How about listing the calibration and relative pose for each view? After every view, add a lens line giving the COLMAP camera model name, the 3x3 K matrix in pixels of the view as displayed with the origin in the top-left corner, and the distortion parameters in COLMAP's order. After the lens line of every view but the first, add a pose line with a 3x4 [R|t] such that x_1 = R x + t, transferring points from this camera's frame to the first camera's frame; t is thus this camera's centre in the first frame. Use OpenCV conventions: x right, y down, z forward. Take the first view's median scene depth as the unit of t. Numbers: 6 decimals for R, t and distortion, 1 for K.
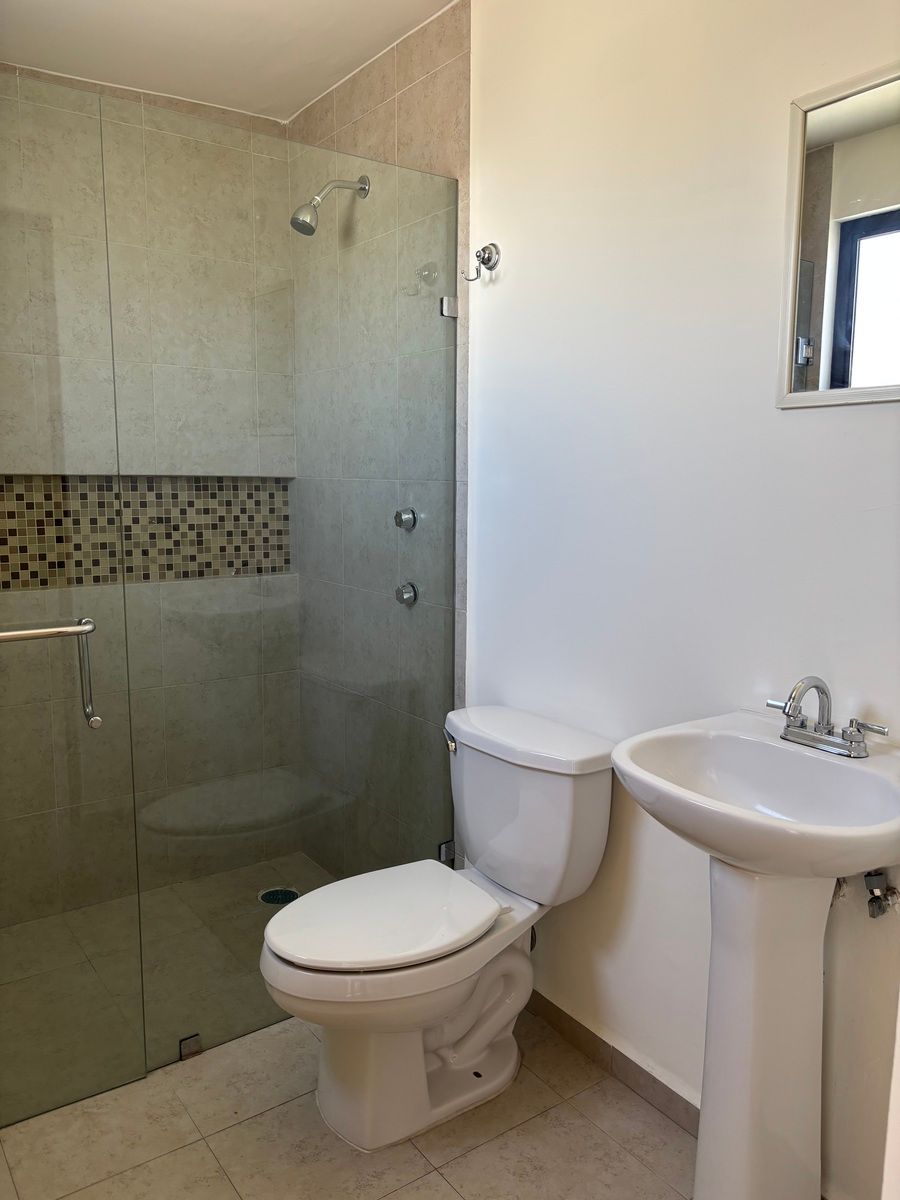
lens RADIAL K [[913.6, 0, 448.9], [0, 913.6, 600.7], [0, 0, 1]] dist [0.052115, -0.045904]
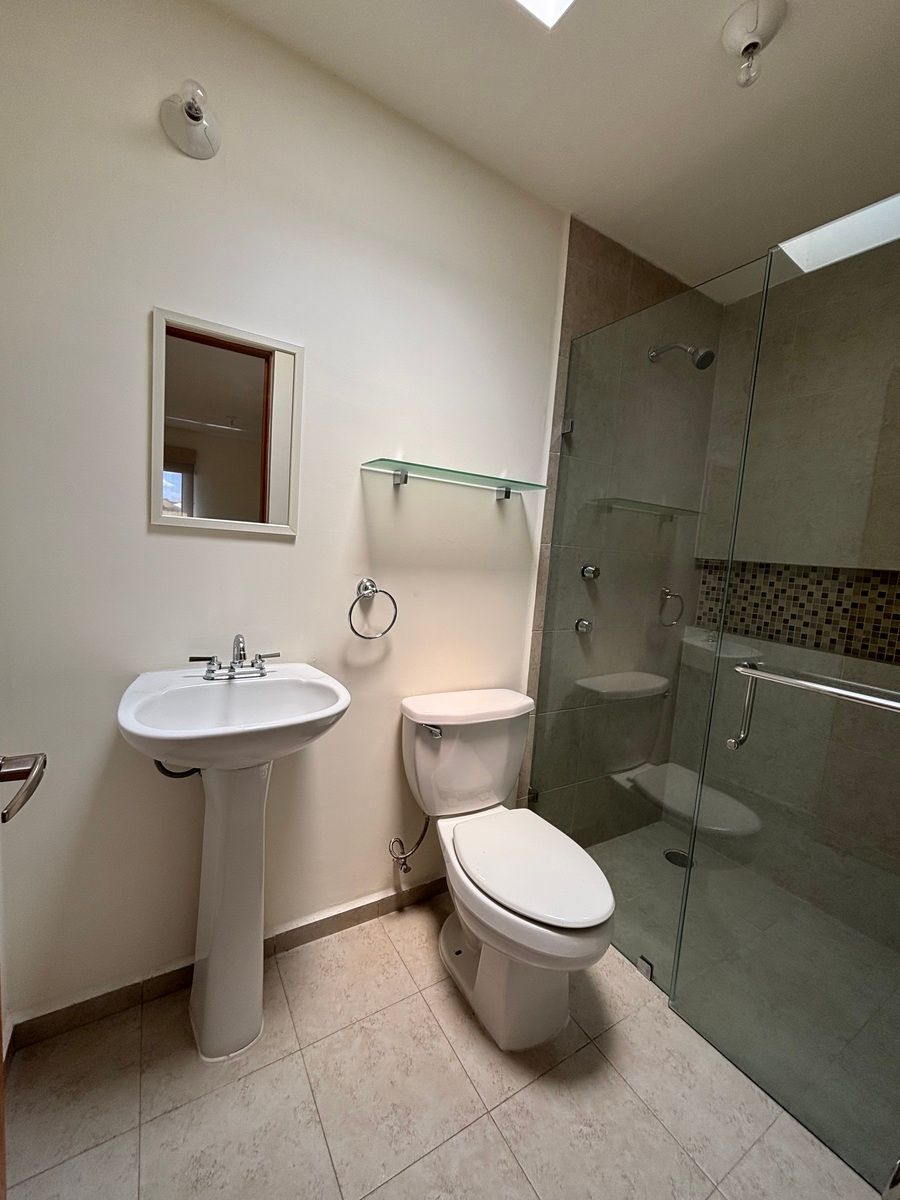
lens RADIAL K [[488.2, 0, 448.7], [0, 488.2, 597.2], [0, 0, 1]] dist [0.003411, -0.000047]
pose [[-0.070817, 0.097188, -0.992743, 0.533059], [-0.200540, 0.973534, 0.109613, -0.074720], [0.977123, 0.206847, -0.049453, 0.612680]]
